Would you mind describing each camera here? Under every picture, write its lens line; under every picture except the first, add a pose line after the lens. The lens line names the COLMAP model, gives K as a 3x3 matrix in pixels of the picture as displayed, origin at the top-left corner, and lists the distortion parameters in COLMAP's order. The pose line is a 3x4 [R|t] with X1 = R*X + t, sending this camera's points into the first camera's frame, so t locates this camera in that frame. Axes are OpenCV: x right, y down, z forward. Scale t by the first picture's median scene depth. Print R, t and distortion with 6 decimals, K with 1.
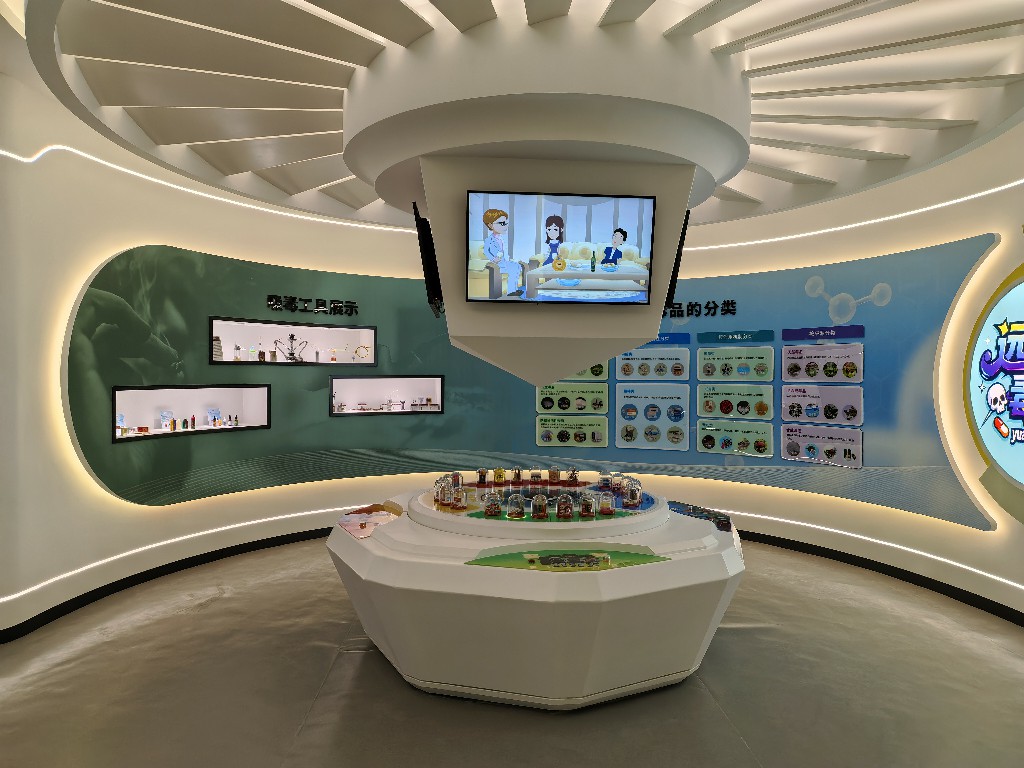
lens RADIAL K [[682.1, 0, 512.1], [0, 682.1, 378.1], [0, 0, 1]] dist [0.019702, -0.011465]
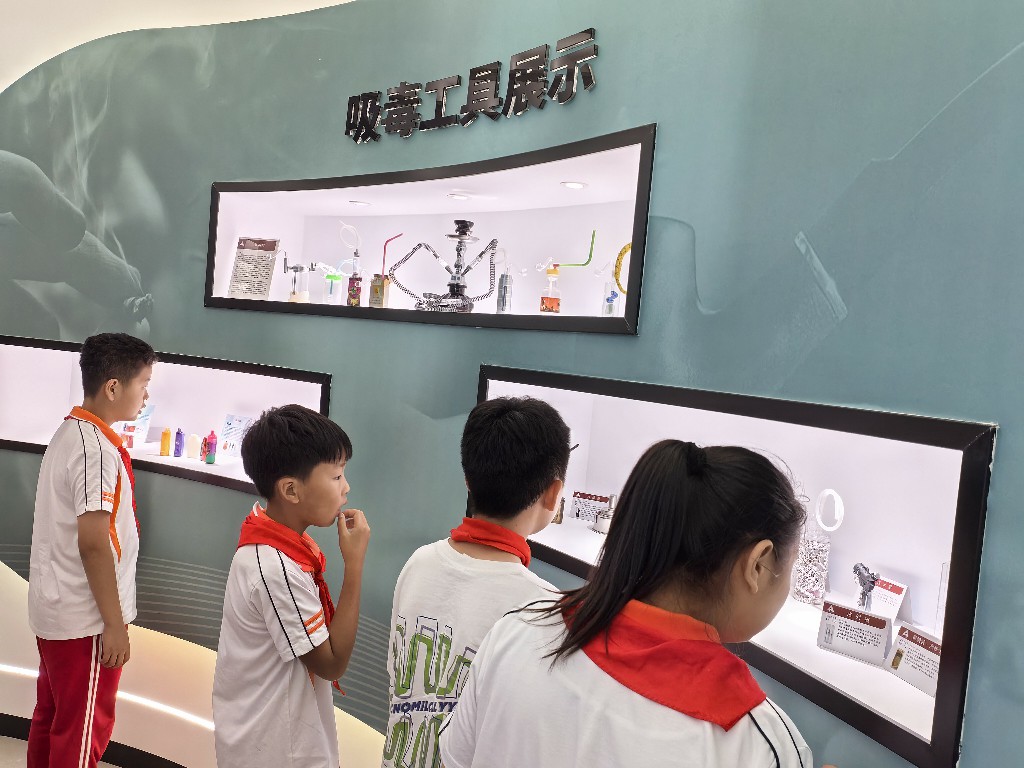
lens RADIAL K [[799.8, 0, 512.2], [0, 799.8, 377.8], [0, 0, 1]] dist [0.005622, 0.035072]
pose [[0.053613, 0.027191, -0.998192, 0.021399], [-0.100278, 0.994723, 0.021710, -0.005074], [0.993514, 0.098933, 0.056057, 0.857313]]
